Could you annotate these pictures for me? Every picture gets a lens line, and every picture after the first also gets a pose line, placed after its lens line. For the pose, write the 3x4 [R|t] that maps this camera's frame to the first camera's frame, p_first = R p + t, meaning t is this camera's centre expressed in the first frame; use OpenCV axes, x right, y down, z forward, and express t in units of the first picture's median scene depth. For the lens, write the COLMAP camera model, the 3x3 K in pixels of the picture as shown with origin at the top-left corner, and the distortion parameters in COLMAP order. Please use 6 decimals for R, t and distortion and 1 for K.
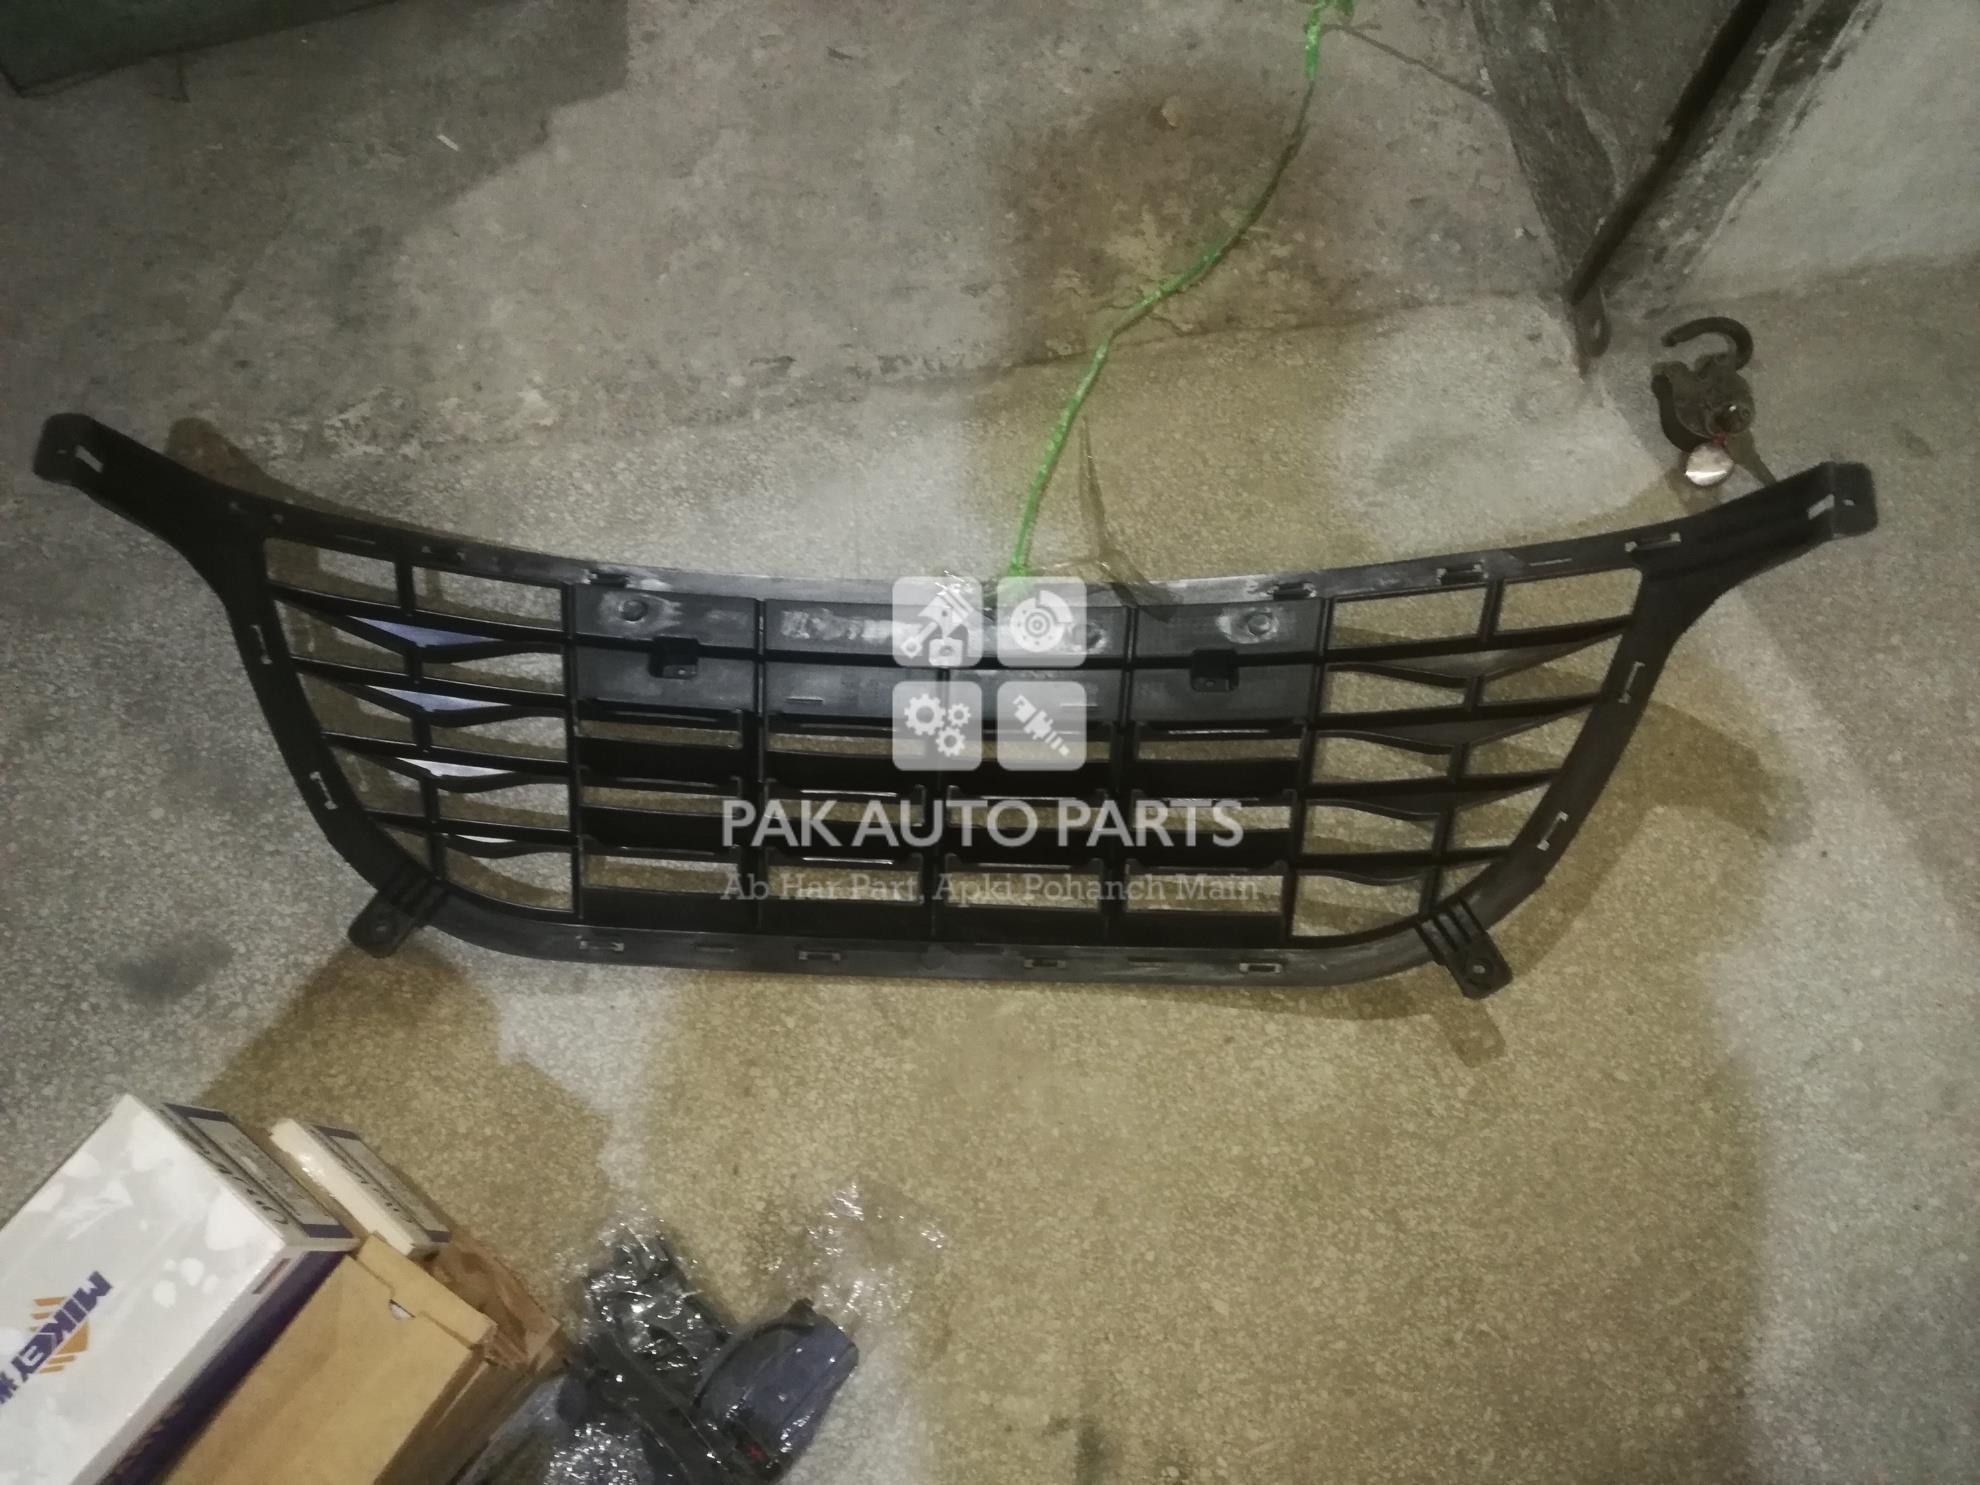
lens RADIAL K [[1499.1, 0, 999.3], [0, 1499.1, 736.9], [0, 0, 1]] dist [0.041484, -0.069518]
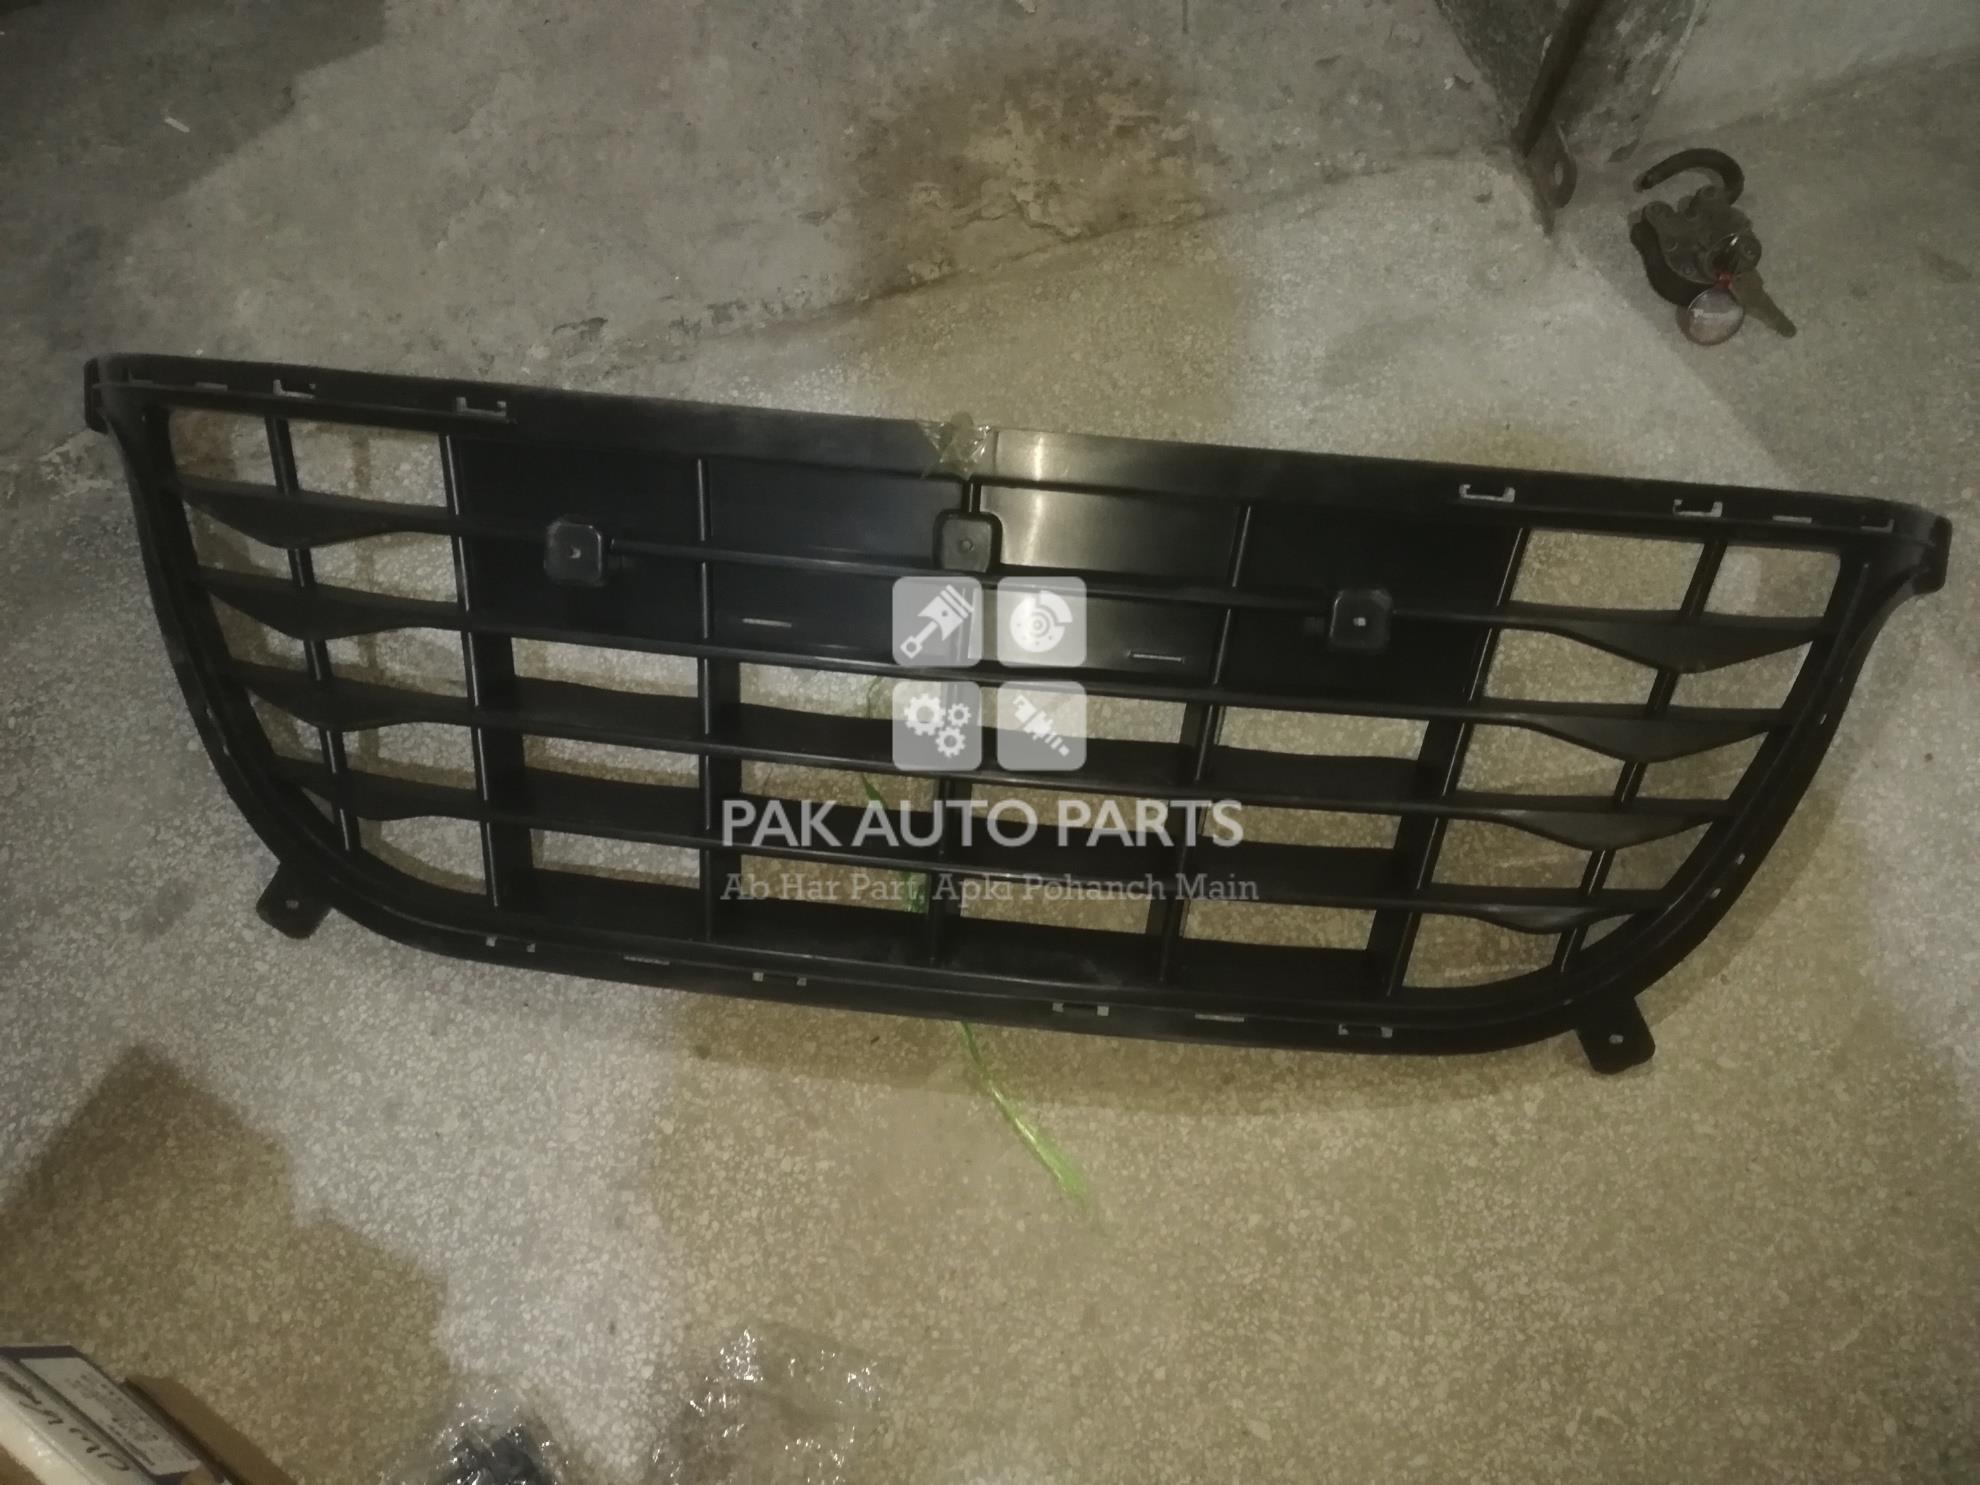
lens RADIAL K [[1499.1, 0, 991.5], [0, 1499.1, 740.7], [0, 0, 1]] dist [0.041484, -0.069518]
pose [[0.992669, -0.120061, 0.013925, 0.038763], [0.120515, 0.991970, -0.038355, 0.039879], [-0.009208, 0.039752, 0.999167, 0.200204]]
